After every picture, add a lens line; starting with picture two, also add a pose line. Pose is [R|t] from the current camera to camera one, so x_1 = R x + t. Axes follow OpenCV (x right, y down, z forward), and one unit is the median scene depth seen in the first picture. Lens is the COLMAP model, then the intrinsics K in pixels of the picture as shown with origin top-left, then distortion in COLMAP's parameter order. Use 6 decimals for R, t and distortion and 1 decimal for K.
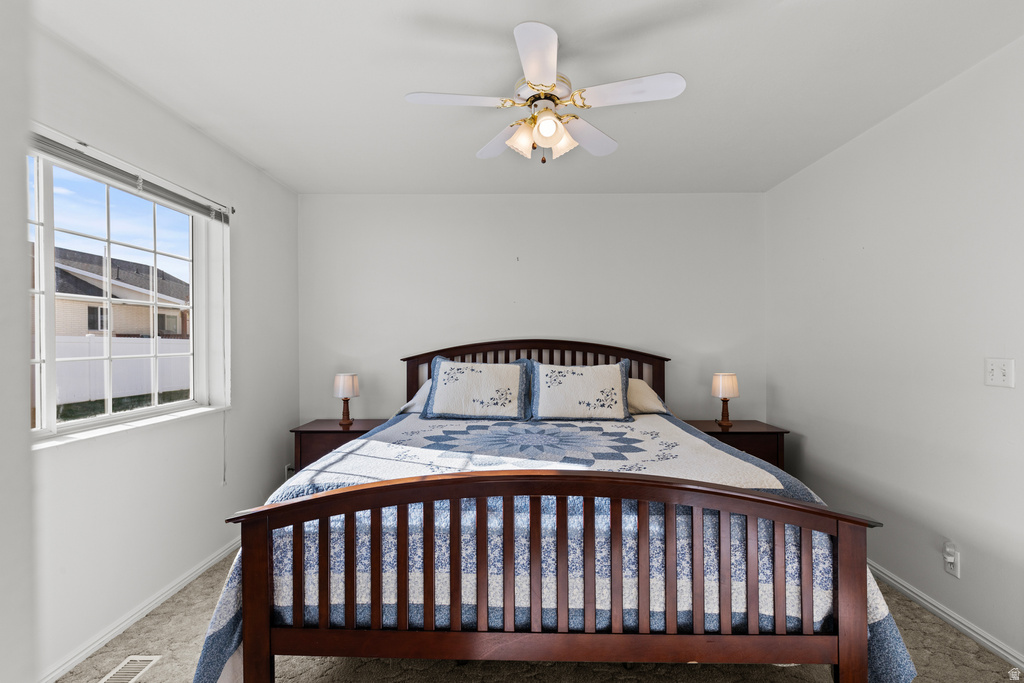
lens RADIAL K [[462.7, 0, 515.2], [0, 462.7, 345.5], [0, 0, 1]] dist [0.006473, -0.000882]
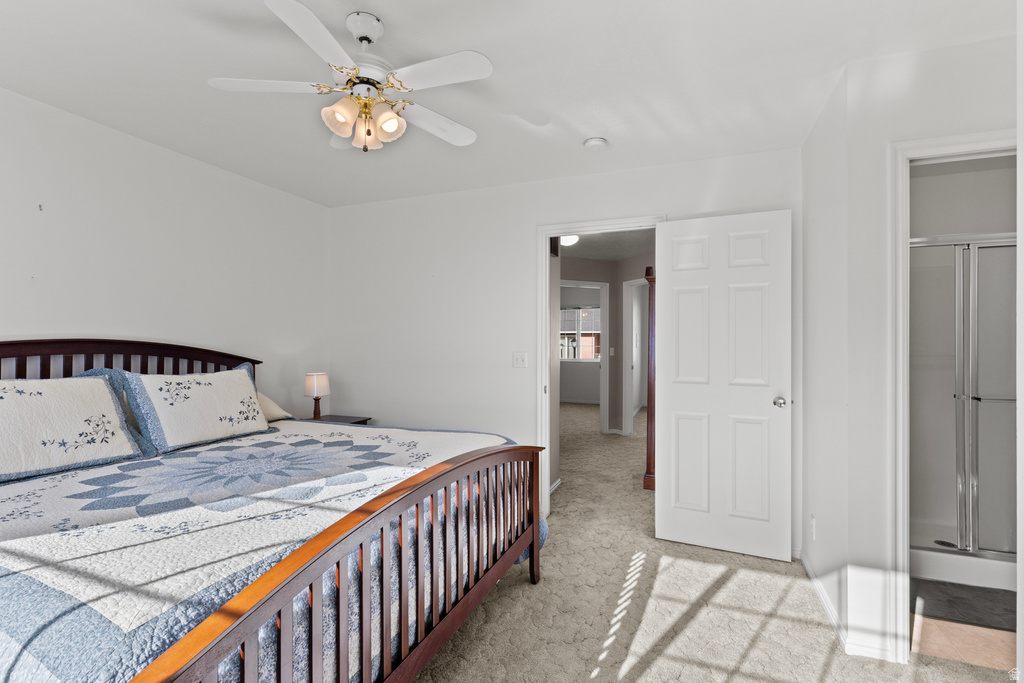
lens RADIAL K [[462.7, 0, 507.6], [0, 462.7, 343.6], [0, 0, 1]] dist [0.006473, -0.000882]
pose [[0.348164, 0.003856, 0.937426, -0.431590], [0.005017, 0.999970, -0.005977, 0.000325], [-0.937420, 0.006784, 0.348134, 0.250176]]
